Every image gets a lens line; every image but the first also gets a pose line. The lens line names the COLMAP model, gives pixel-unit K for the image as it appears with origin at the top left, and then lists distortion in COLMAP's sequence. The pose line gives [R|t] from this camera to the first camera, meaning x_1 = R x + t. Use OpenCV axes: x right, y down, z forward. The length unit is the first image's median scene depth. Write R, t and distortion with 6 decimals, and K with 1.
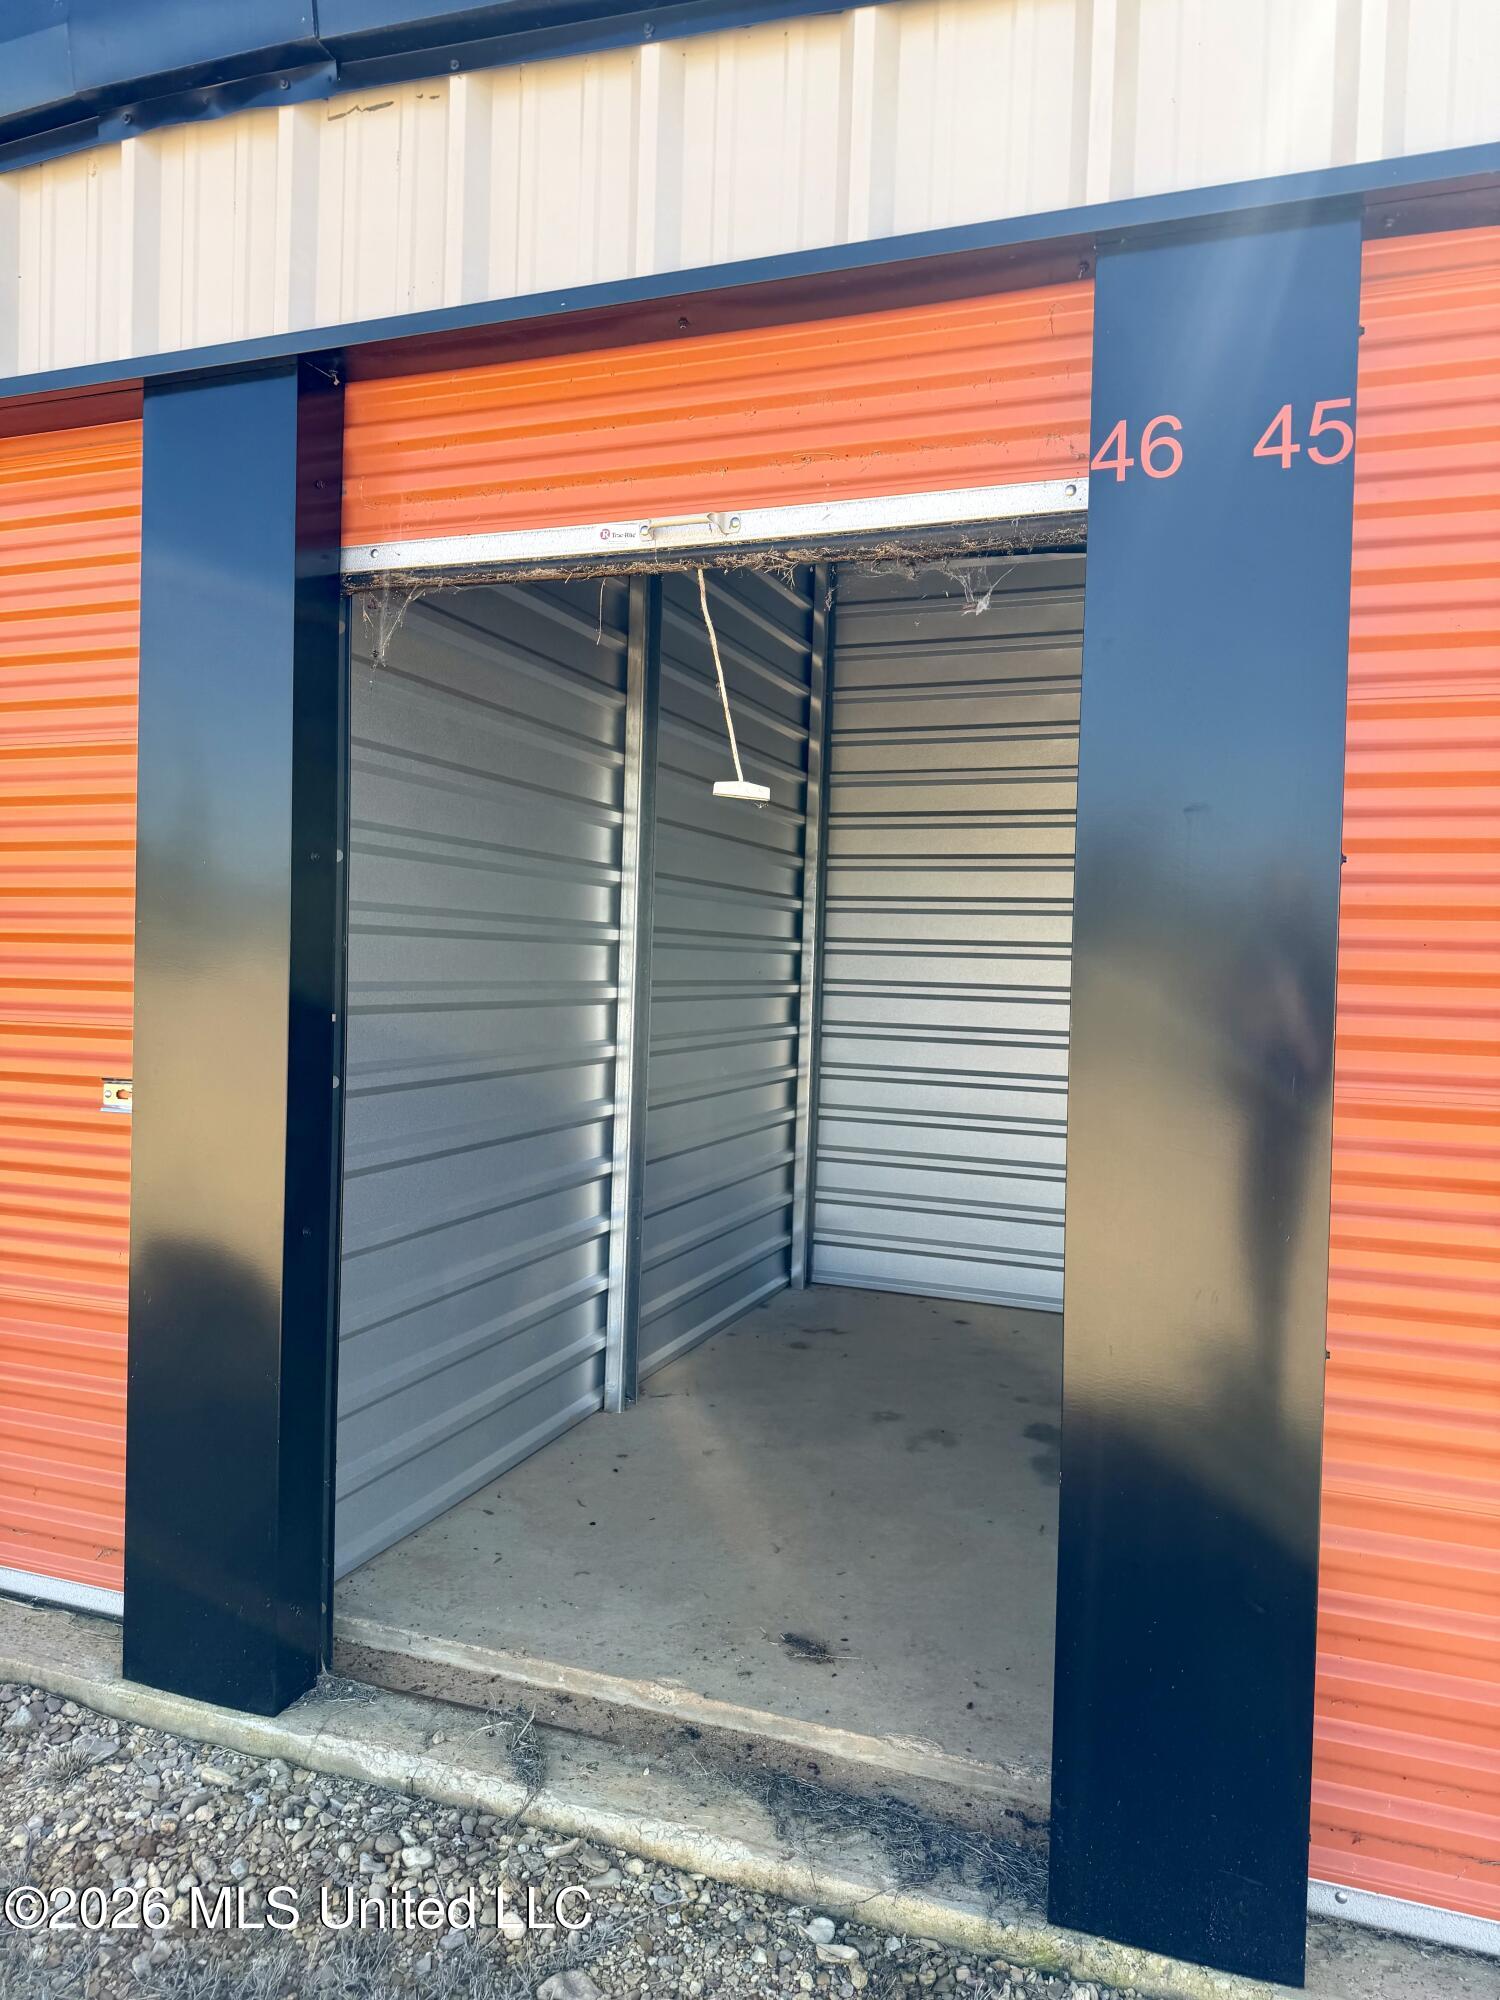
lens RADIAL K [[1417.6, 0, 730.2], [0, 1417.6, 995.9], [0, 0, 1]] dist [0.004978, -0.007789]
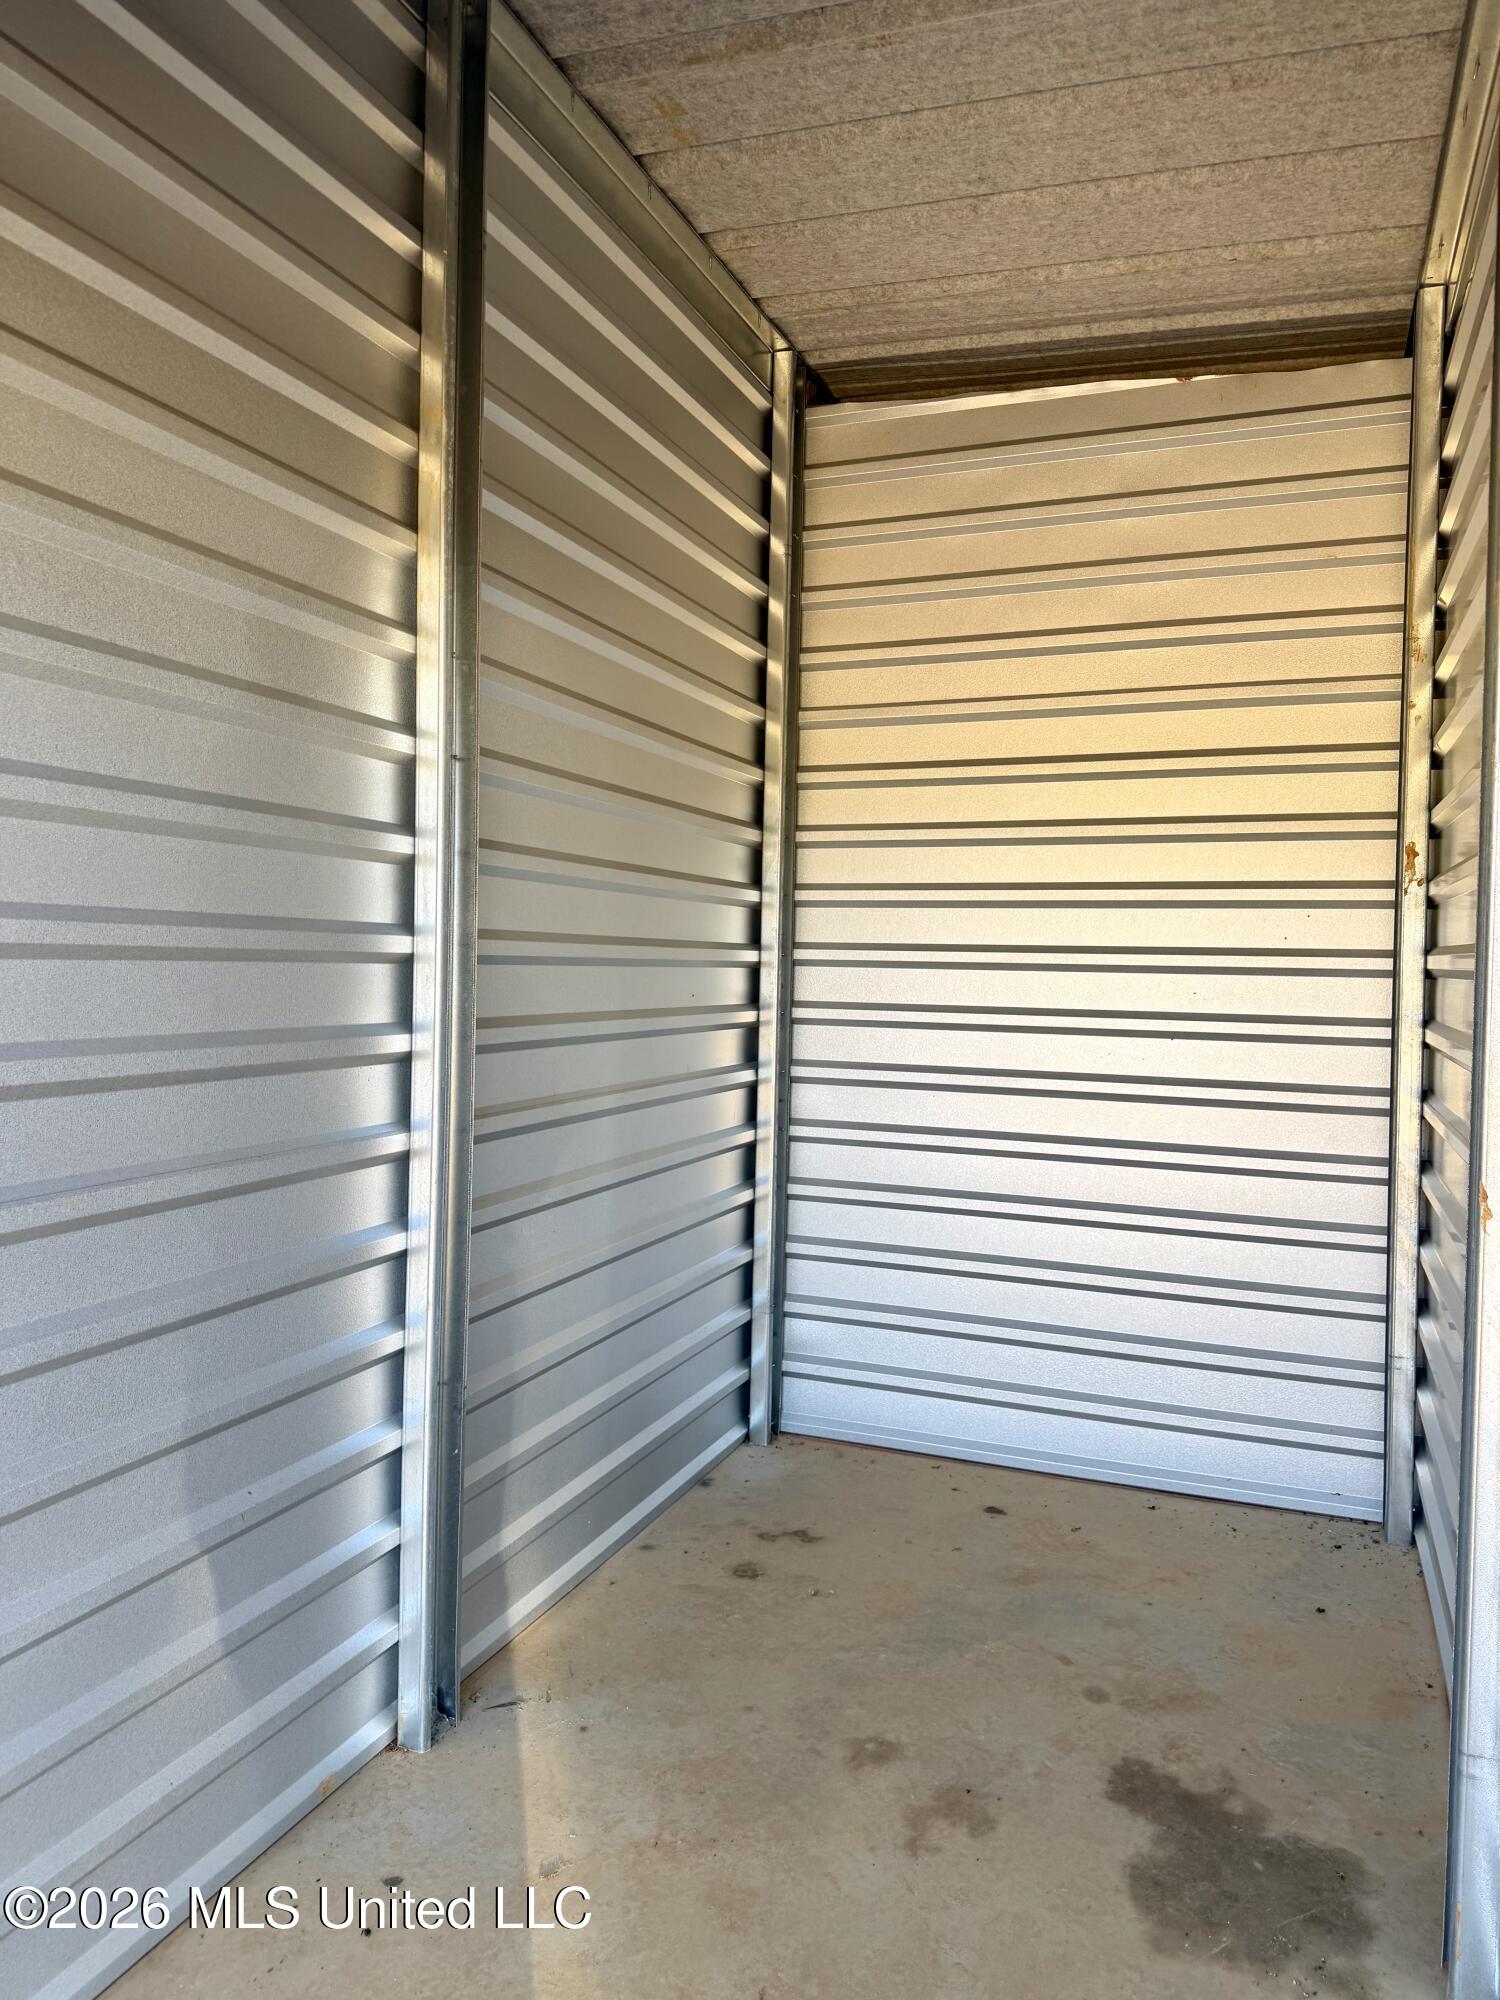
lens RADIAL K [[1417.6, 0, 770.0], [0, 1417.6, 1001.0], [0, 0, 1]] dist [0.004978, -0.007789]
pose [[0.999843, -0.010342, 0.014399, 0.045883], [0.010310, 0.999944, 0.002331, -0.014283], [-0.014423, -0.002182, 0.999894, 0.303695]]
